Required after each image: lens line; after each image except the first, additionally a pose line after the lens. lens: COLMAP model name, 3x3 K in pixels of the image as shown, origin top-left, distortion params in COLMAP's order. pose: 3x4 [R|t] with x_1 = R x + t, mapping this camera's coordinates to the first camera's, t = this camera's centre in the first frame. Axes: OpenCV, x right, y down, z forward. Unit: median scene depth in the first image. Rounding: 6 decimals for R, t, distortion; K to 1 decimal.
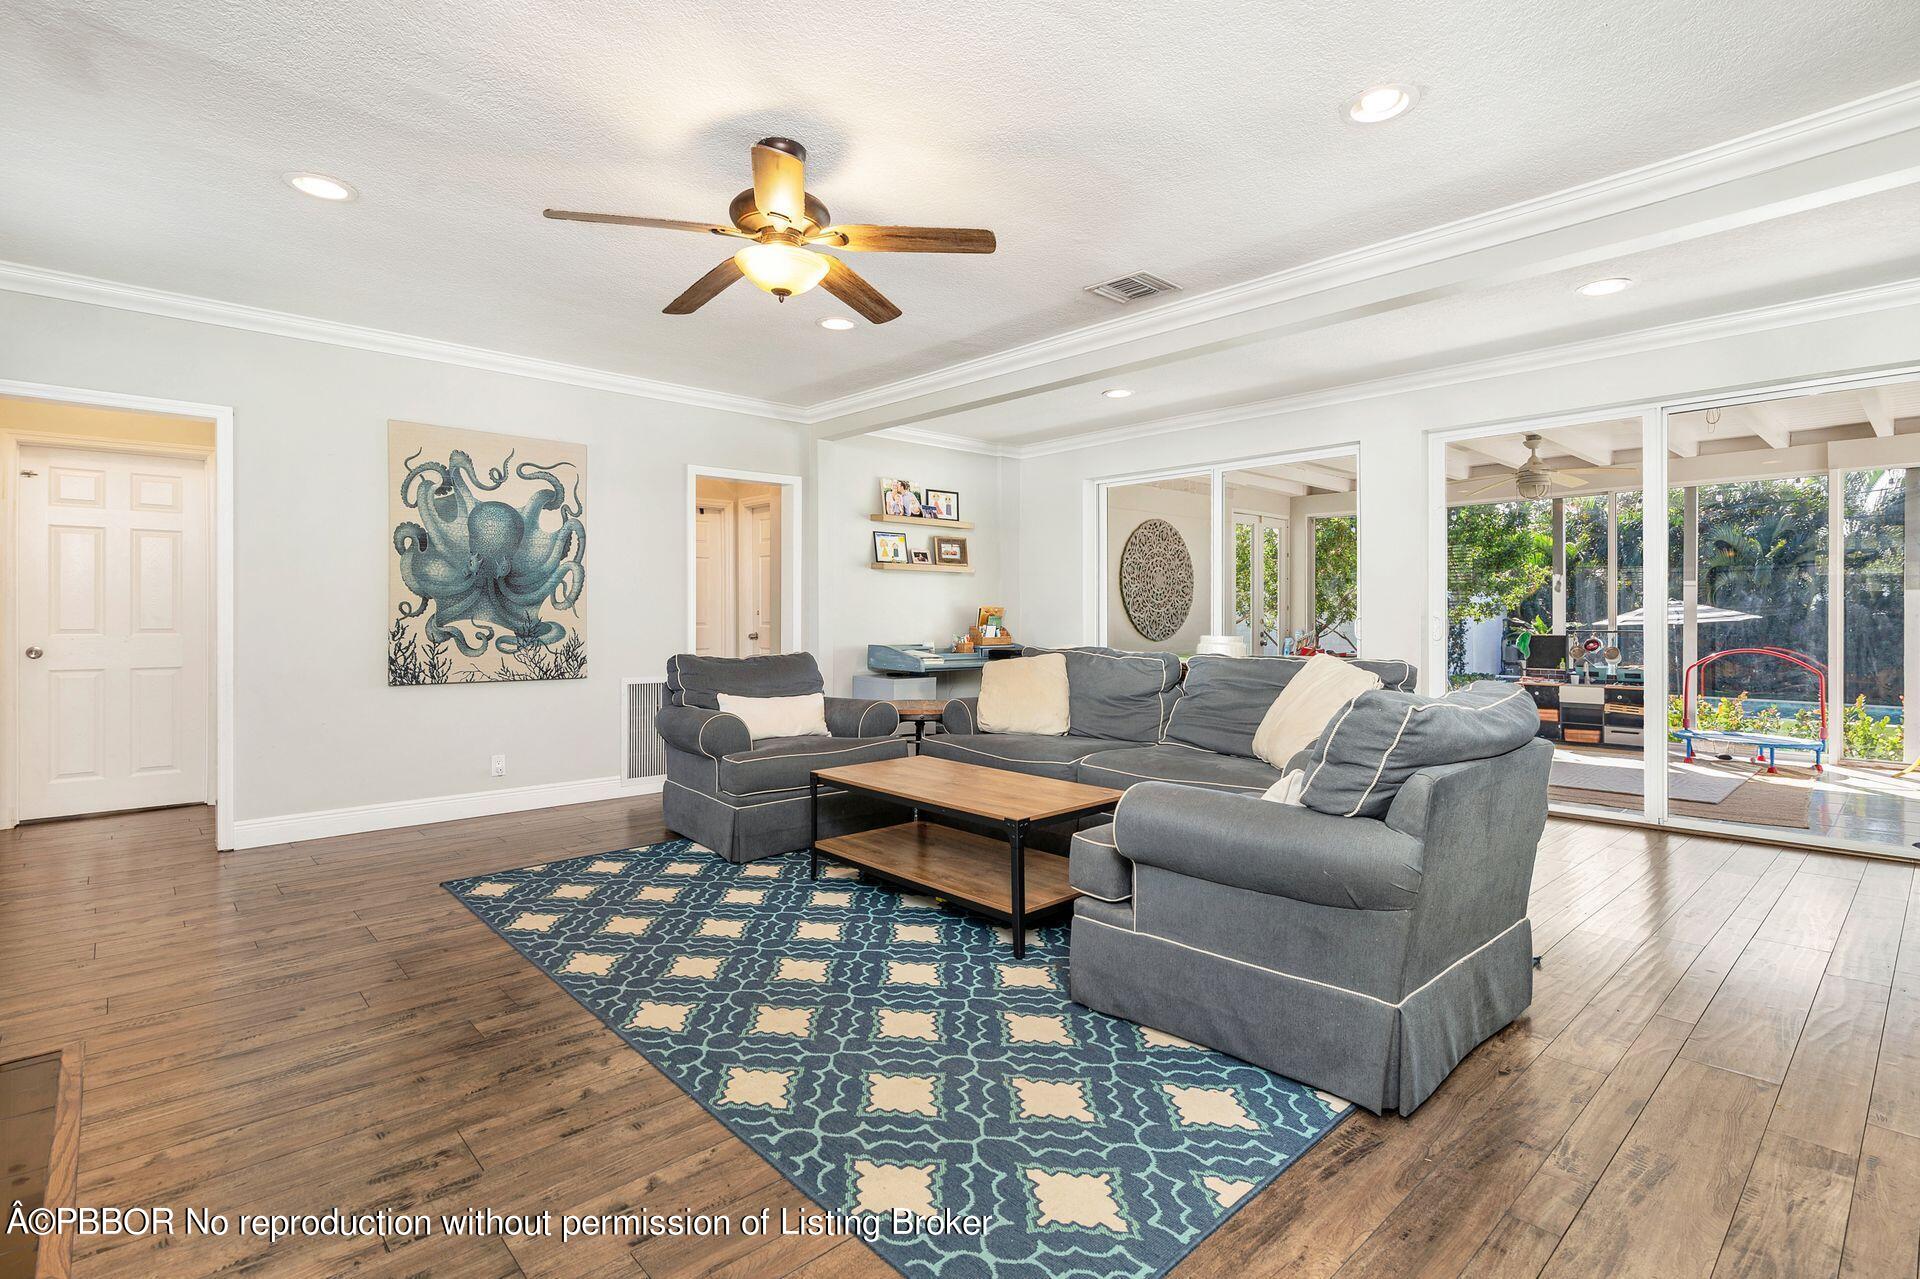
lens RADIAL K [[898.0, 0, 956.7], [0, 898.0, 614.6], [0, 0, 1]] dist [0.002726, -0.000204]
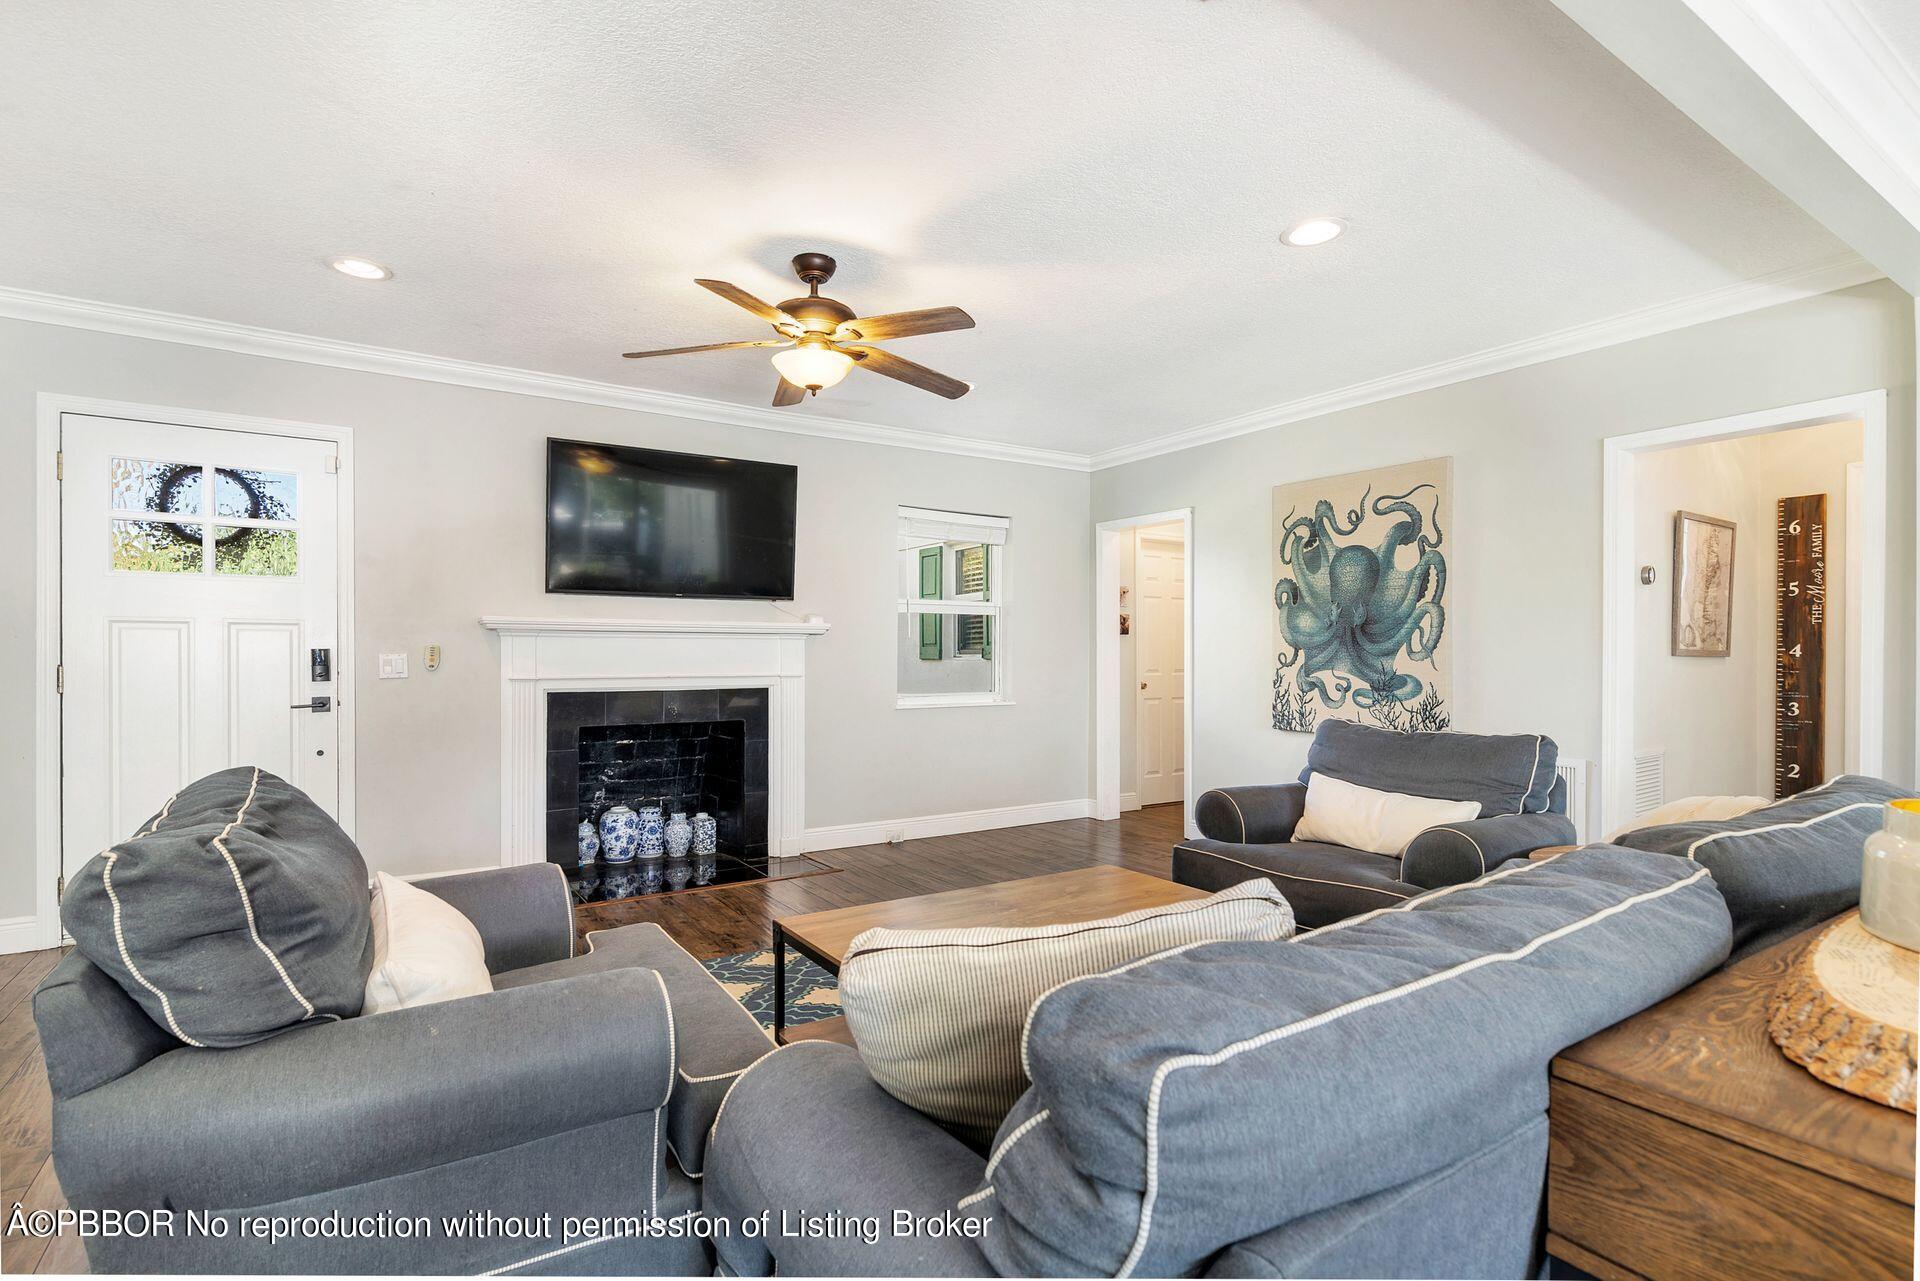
lens RADIAL K [[898.0, 0, 952.5], [0, 898.0, 648.7], [0, 0, 1]] dist [0.002726, -0.000204]
pose [[-0.170322, -0.002631, -0.985385, 0.488028], [-0.000006, 0.999996, -0.002669, -0.015123], [0.985388, -0.000448, -0.170322, 0.749703]]
